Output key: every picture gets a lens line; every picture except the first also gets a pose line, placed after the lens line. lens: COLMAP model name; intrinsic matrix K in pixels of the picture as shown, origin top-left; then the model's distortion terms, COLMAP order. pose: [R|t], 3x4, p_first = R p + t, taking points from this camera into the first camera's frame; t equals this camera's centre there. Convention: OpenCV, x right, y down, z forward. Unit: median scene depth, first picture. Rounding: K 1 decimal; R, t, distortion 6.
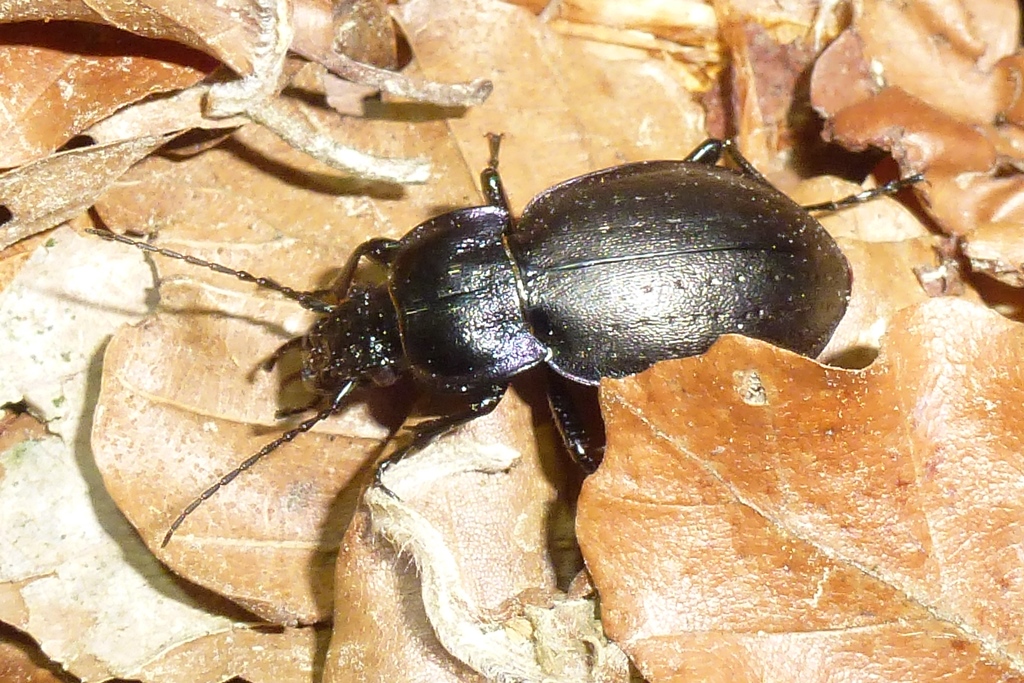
lens RADIAL K [[2204.2, 0, 512.0], [0, 2204.2, 341.5], [0, 0, 1]] dist [-0.044899, -0.192811]
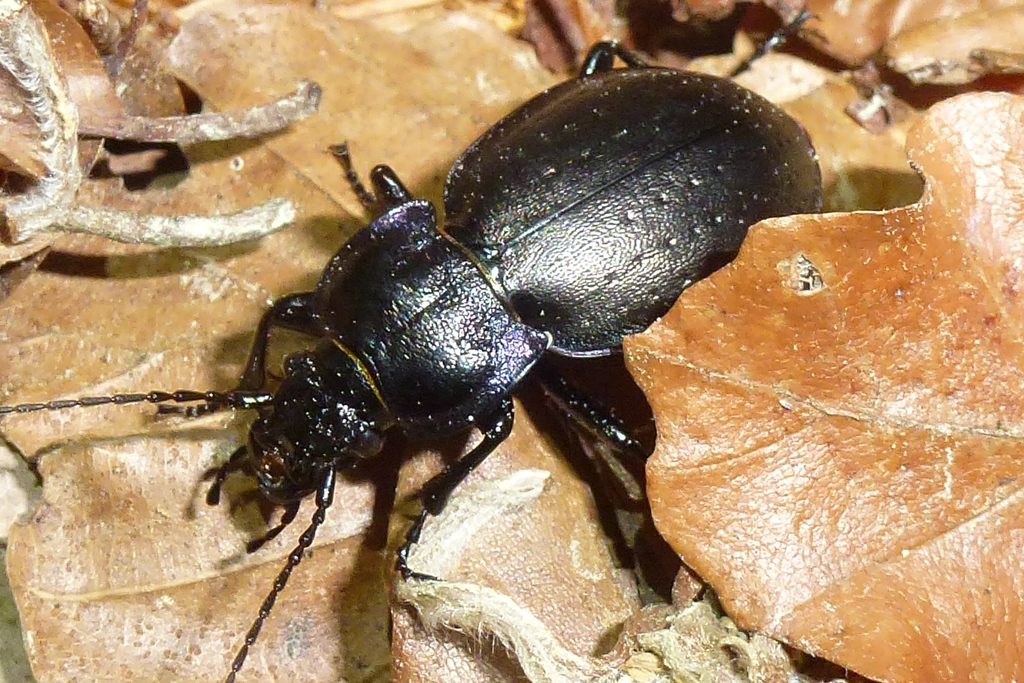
lens RADIAL K [[2204.2, 0, 512.0], [0, 2204.2, 341.5], [0, 0, 1]] dist [-0.044899, -0.192811]
pose [[0.906973, -0.379151, 0.183425, -0.144456], [0.387925, 0.921597, -0.013156, 0.012018], [-0.164056, 0.083087, 0.982946, 0.199583]]
